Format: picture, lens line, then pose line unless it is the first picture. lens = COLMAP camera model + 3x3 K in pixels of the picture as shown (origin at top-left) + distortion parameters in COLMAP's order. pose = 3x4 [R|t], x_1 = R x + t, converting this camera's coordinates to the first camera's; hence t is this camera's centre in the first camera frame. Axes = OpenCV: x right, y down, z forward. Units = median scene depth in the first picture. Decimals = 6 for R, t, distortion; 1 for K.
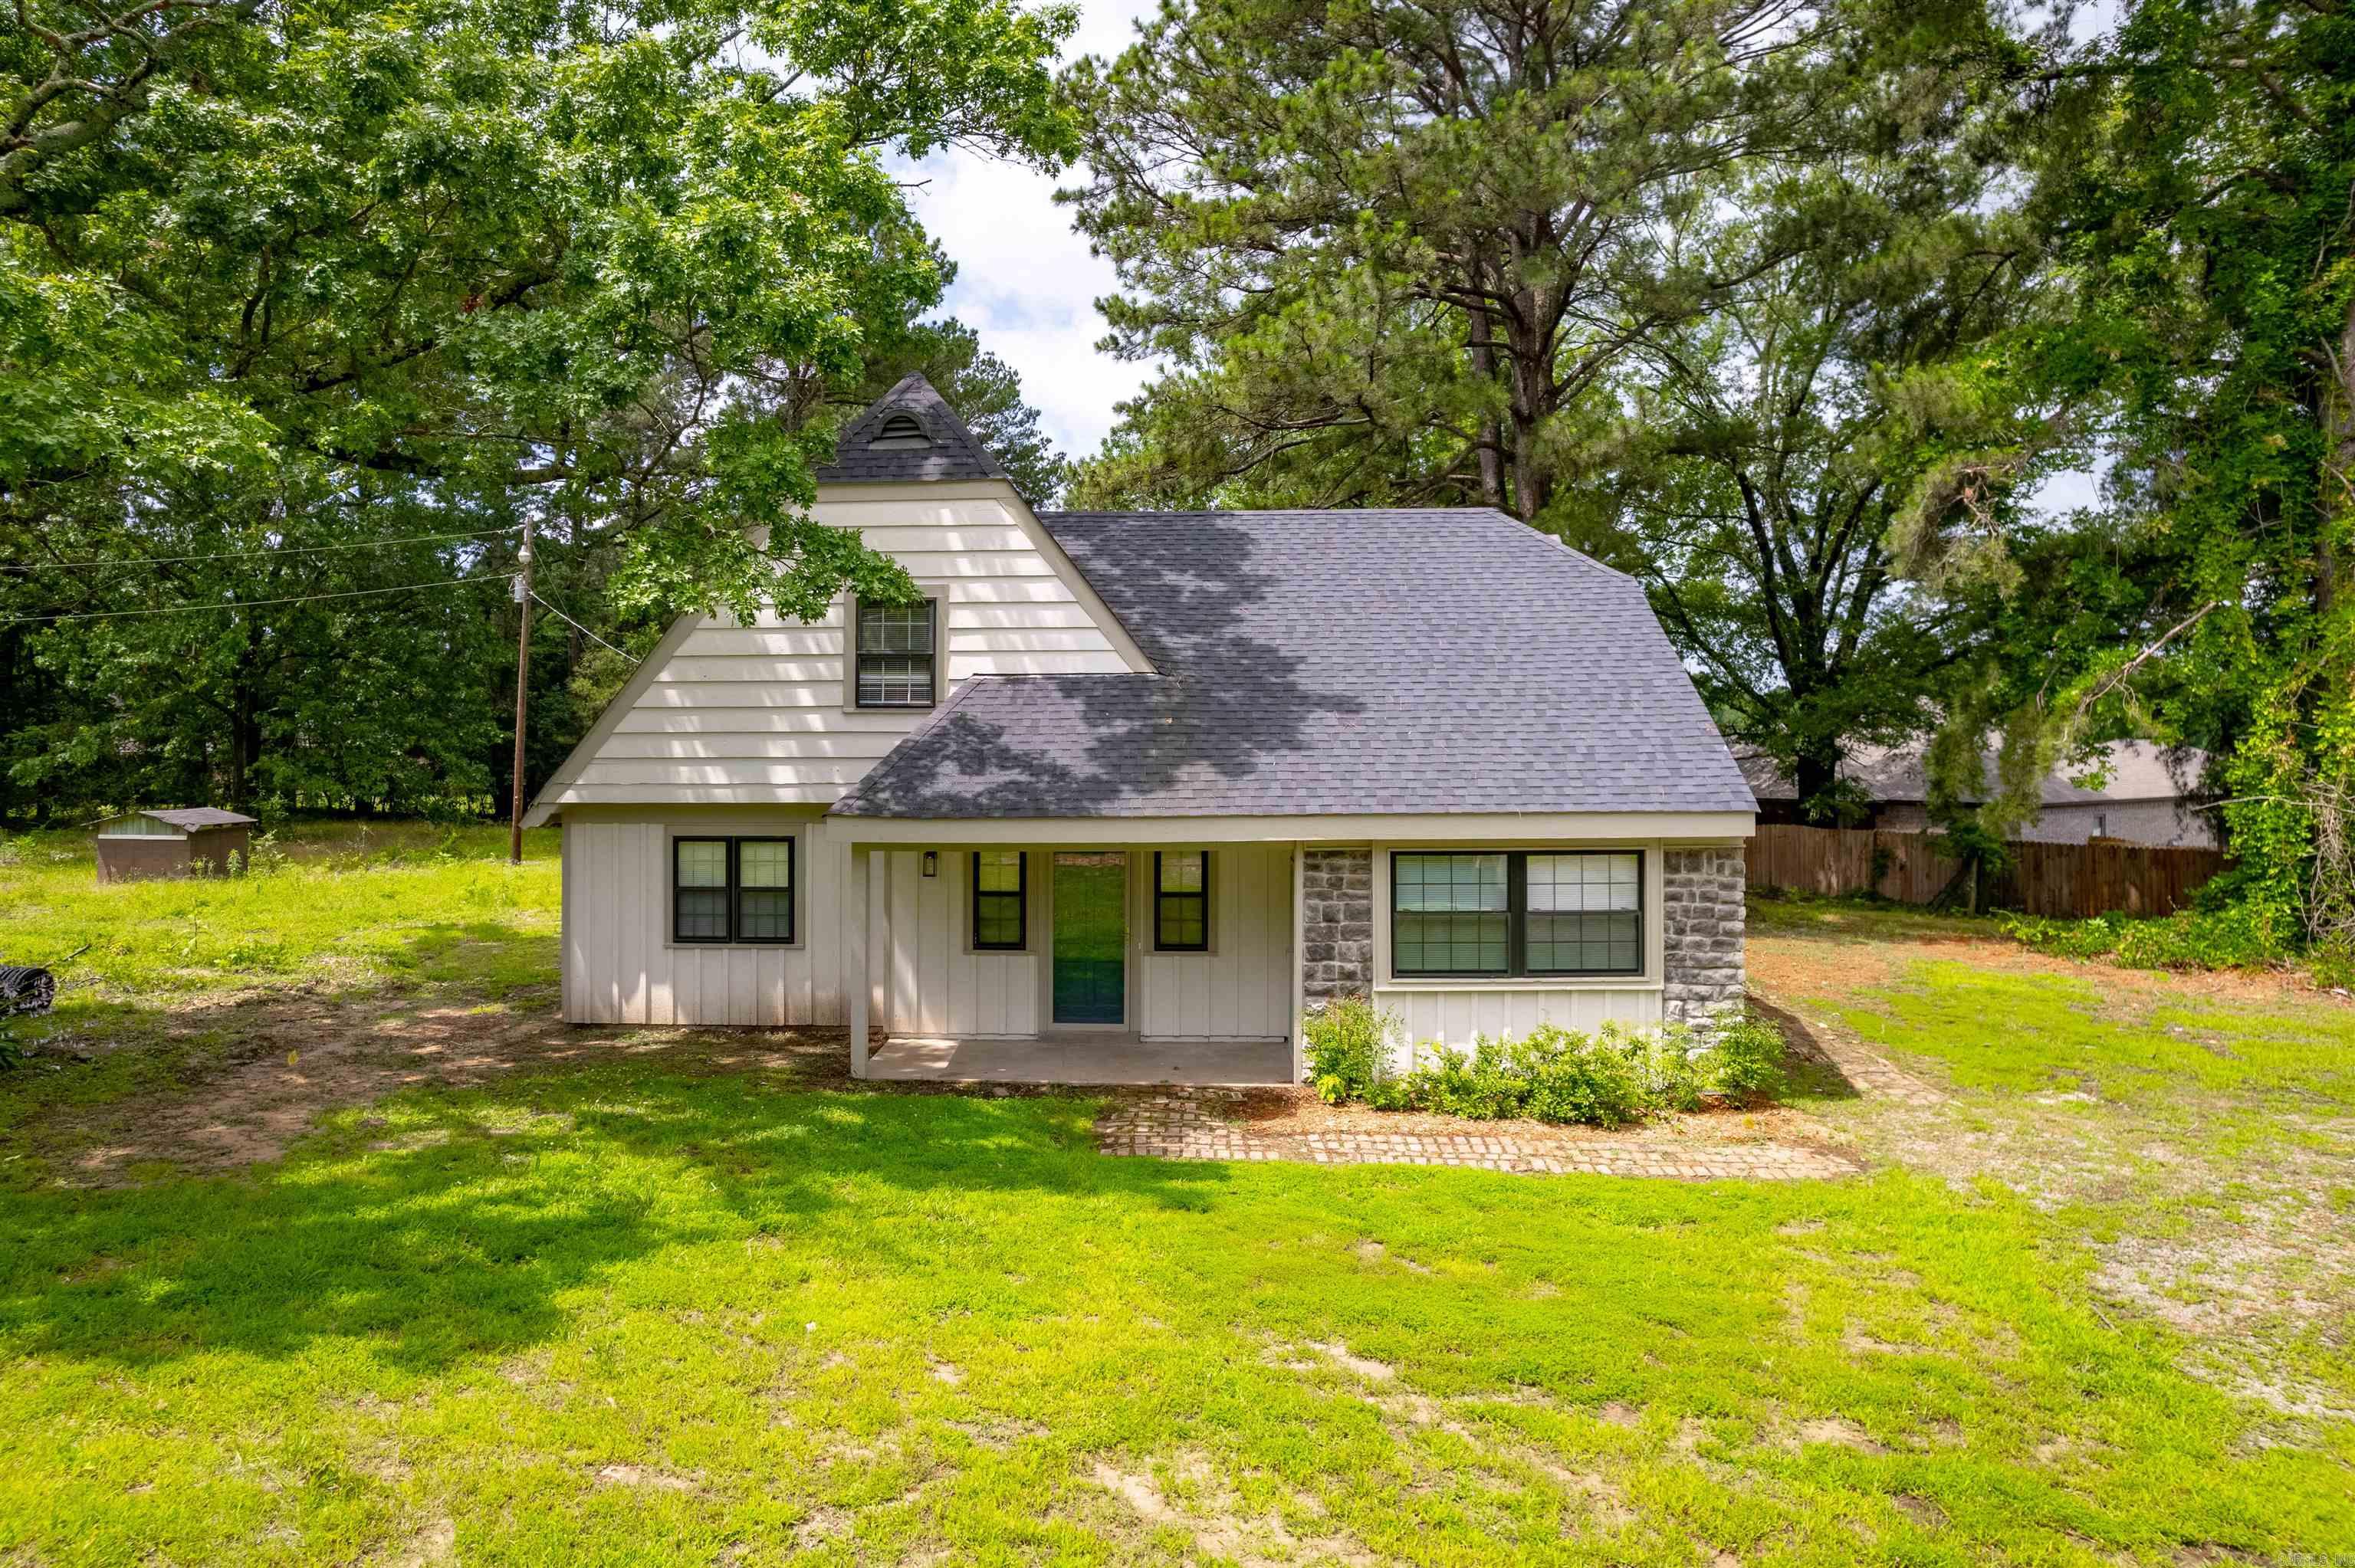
lens RADIAL K [[1578.5, 0, 1133.5], [0, 1578.5, 789.7], [0, 0, 1]] dist [-0.031368, -0.000156]
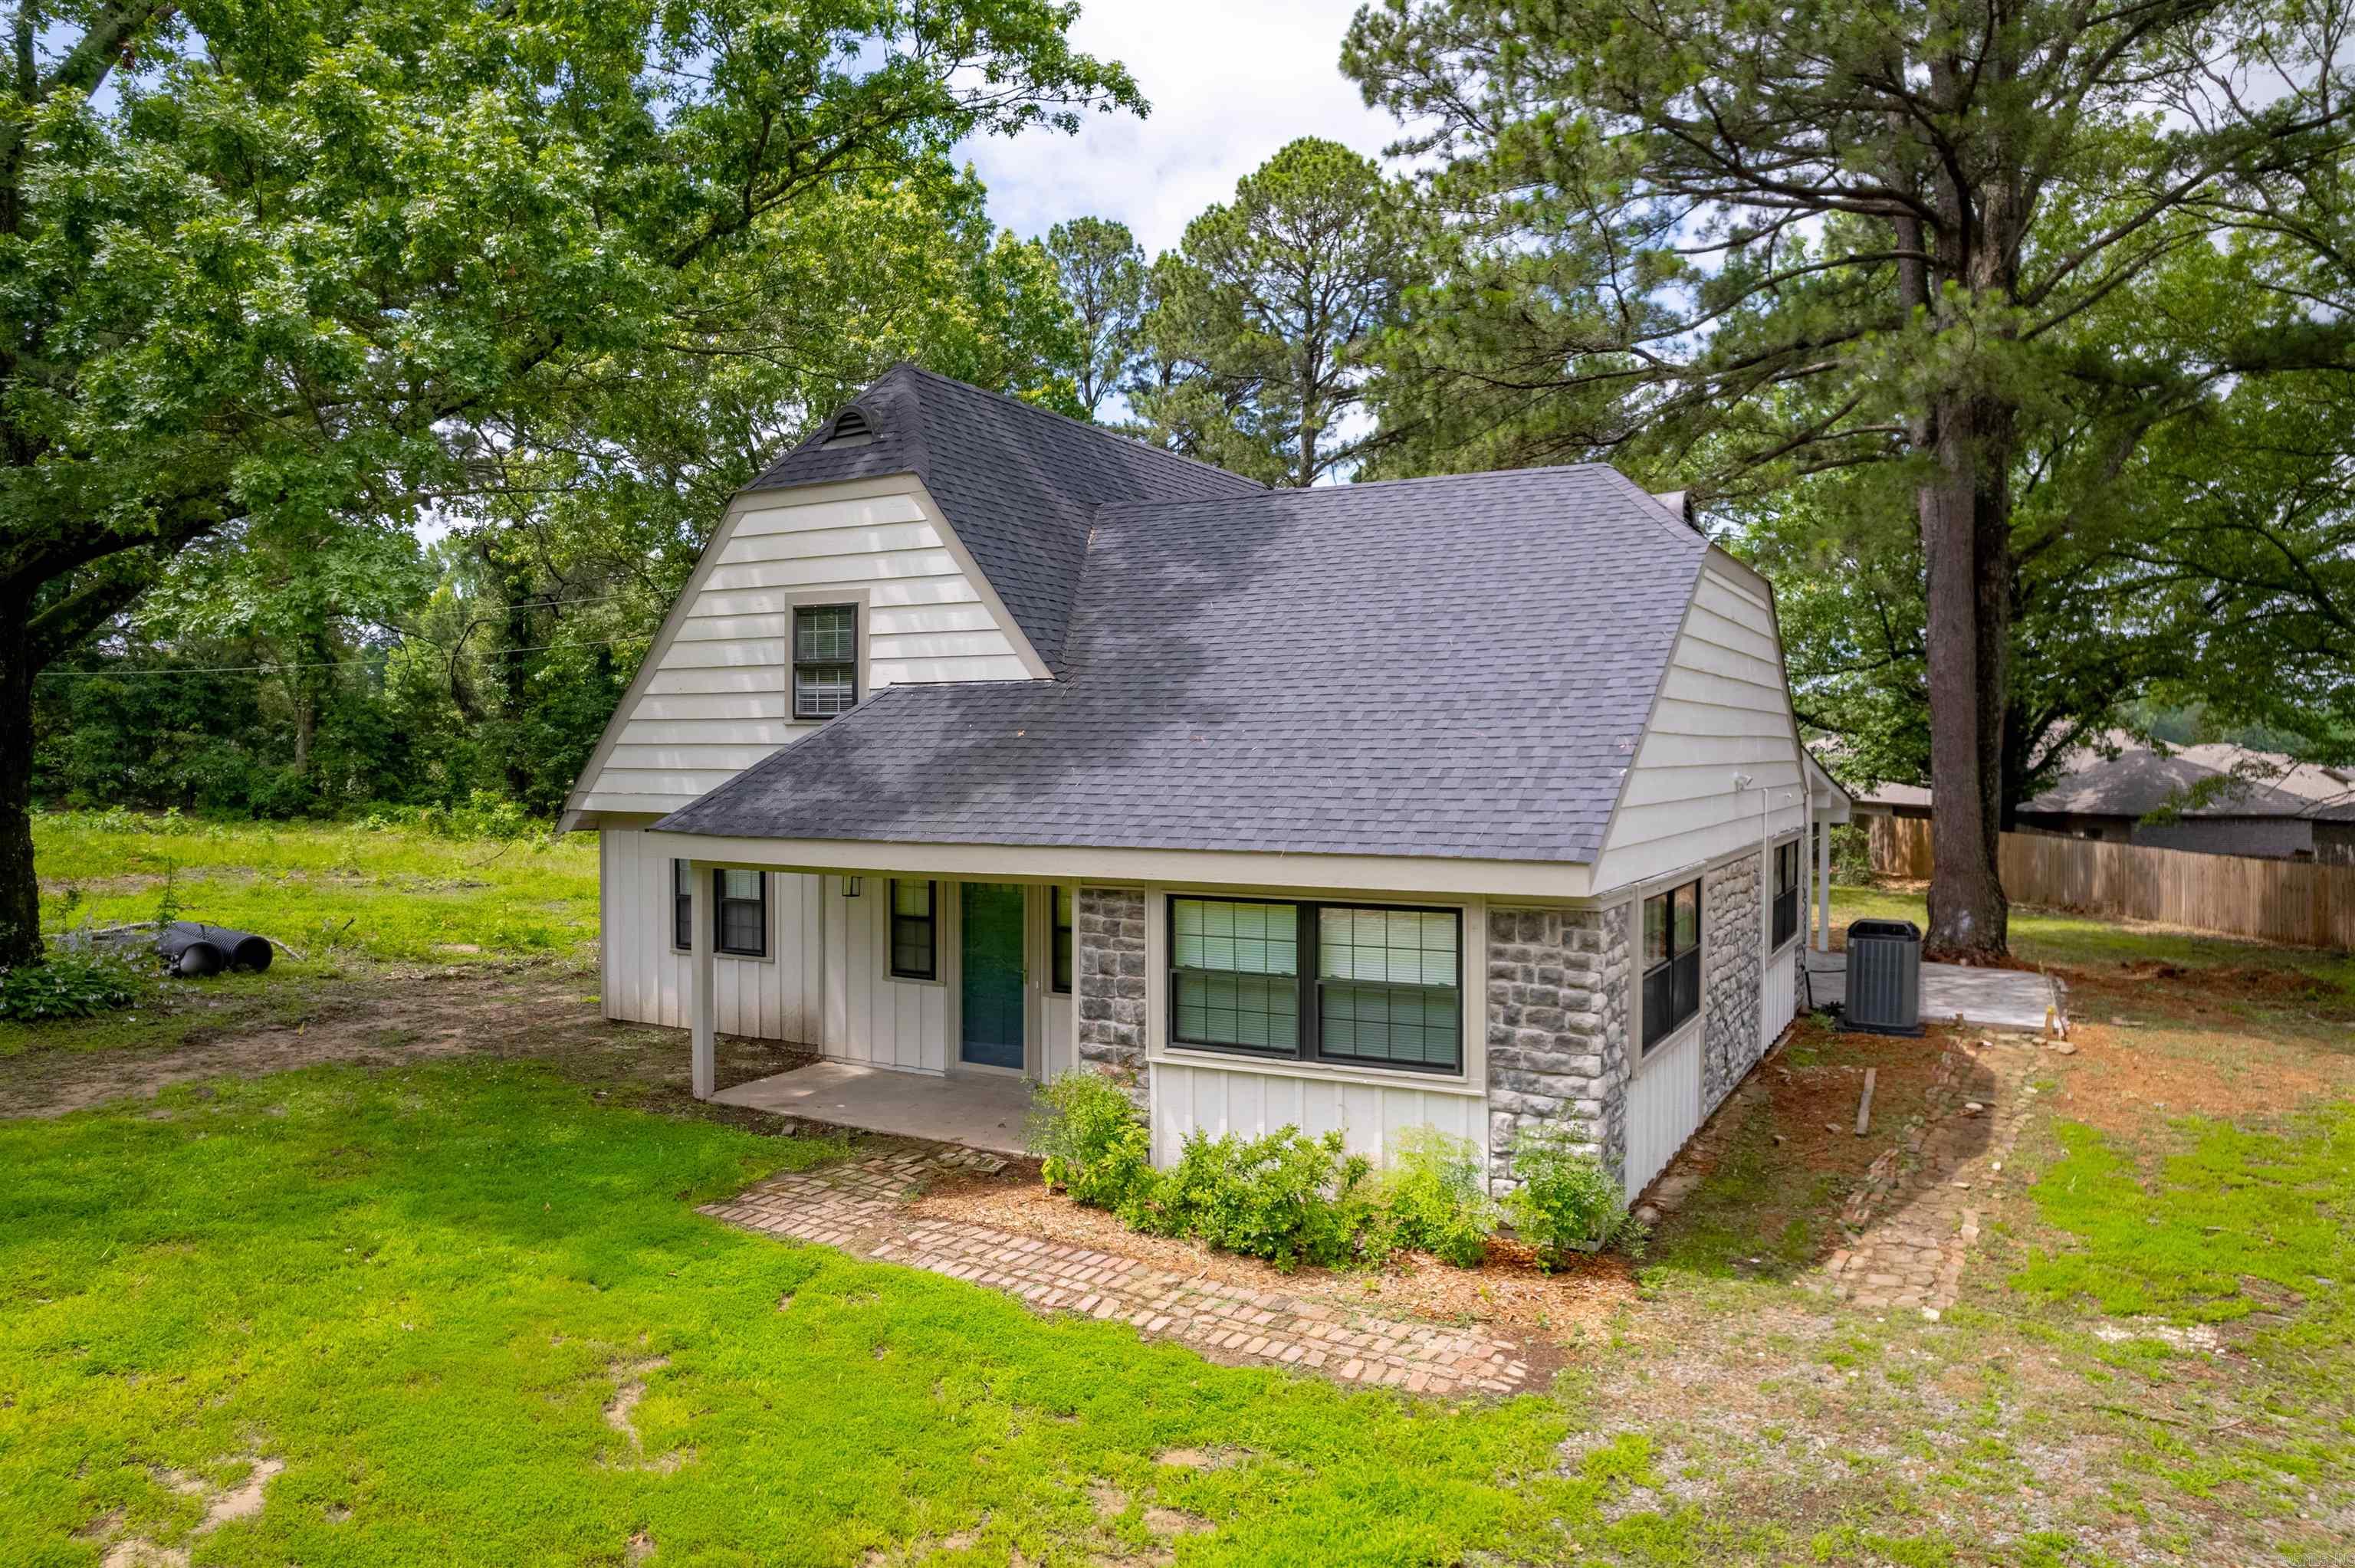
lens RADIAL K [[1583.7, 0, 1178.8], [0, 1583.7, 834.0], [0, 0, 1]] dist [-0.039904, 0.000356]
pose [[0.893782, 0.031095, -0.447423, 0.534429], [-0.020562, 0.999386, 0.028380, -0.015333], [0.448030, -0.016166, 0.893872, 0.265650]]
